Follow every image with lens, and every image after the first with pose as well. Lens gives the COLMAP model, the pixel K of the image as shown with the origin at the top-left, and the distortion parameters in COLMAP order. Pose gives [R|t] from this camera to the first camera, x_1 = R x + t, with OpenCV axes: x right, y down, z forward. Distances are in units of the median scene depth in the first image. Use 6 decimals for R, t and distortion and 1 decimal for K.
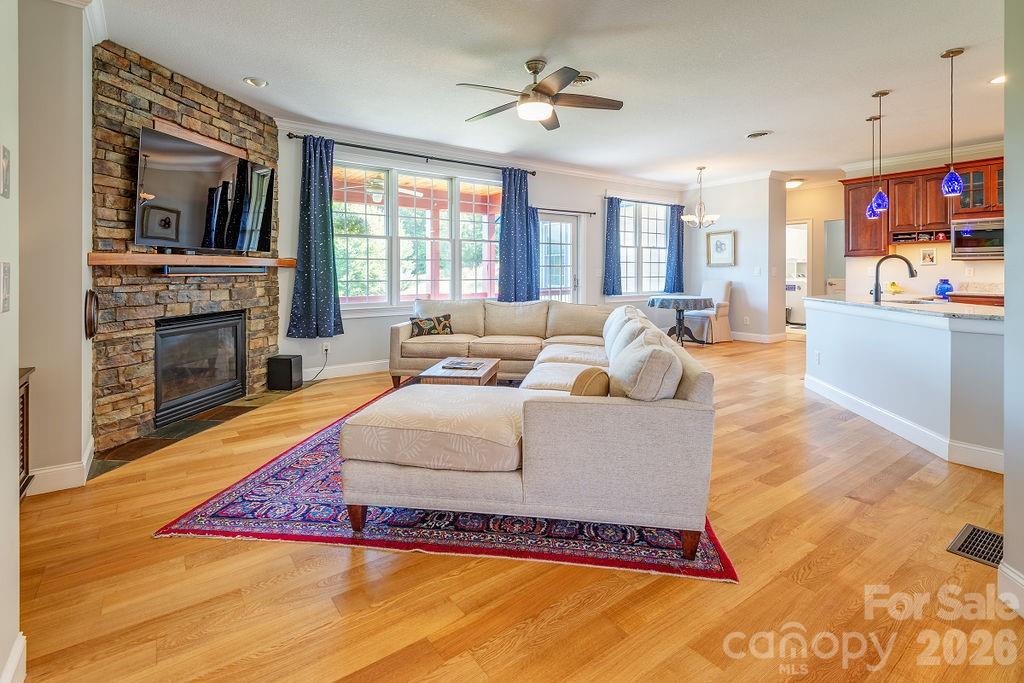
lens RADIAL K [[488.9, 0, 508.6], [0, 488.9, 272.7], [0, 0, 1]] dist [-0.010451, -0.001015]
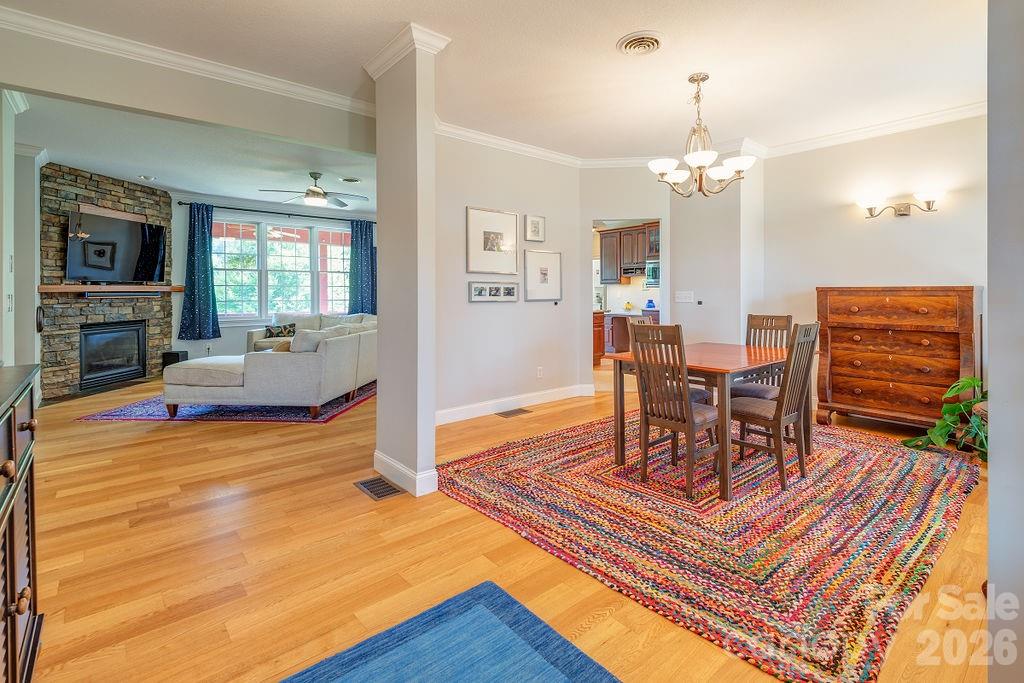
lens RADIAL K [[481.1, 0, 511.1], [0, 481.1, 294.4], [0, 0, 1]] dist [-0.016083, -0.000010]
pose [[0.996670, 0.000578, 0.081542, 0.513465], [-0.000803, 0.999996, 0.002729, -0.010003], [-0.081540, -0.002785, 0.996666, -0.621653]]
